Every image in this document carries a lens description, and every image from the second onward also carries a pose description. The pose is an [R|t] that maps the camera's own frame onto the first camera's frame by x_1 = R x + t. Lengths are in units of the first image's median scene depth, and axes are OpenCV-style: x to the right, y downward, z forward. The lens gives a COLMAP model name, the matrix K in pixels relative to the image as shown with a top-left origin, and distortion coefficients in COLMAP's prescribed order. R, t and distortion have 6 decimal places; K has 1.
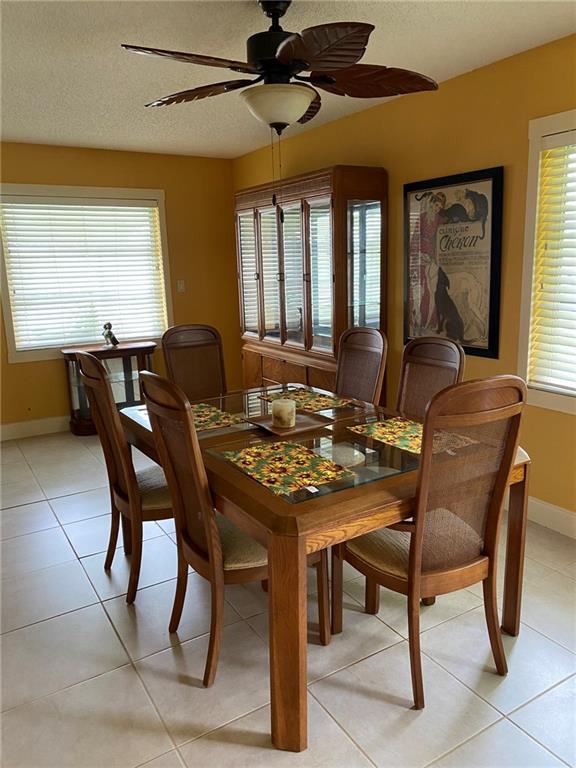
lens RADIAL K [[582.4, 0, 287.9], [0, 582.4, 384.6], [0, 0, 1]] dist [0.010131, 0.000635]
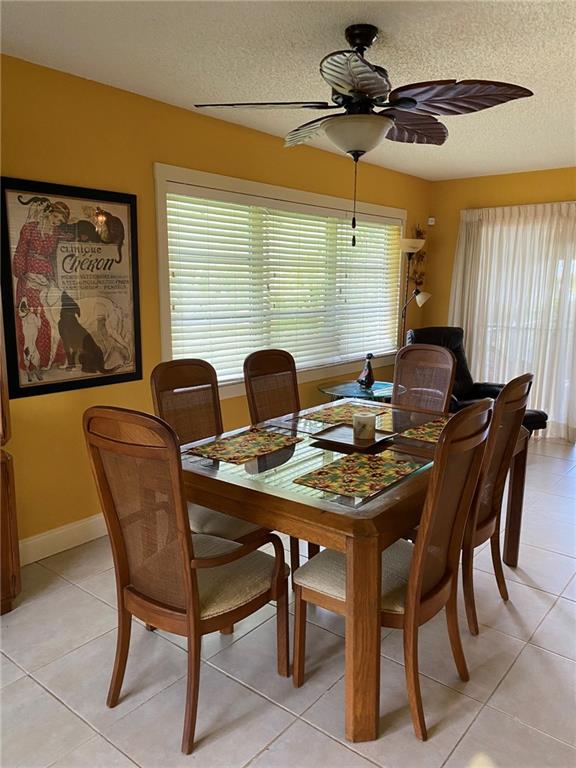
lens RADIAL K [[582.4, 0, 288.3], [0, 582.4, 385.7], [0, 0, 1]] dist [0.010131, 0.000635]
pose [[-0.303332, -0.147242, 0.941440, -0.665850], [0.193774, 0.957814, 0.212237, -0.194333], [-0.932974, 0.246805, -0.262004, 0.988499]]
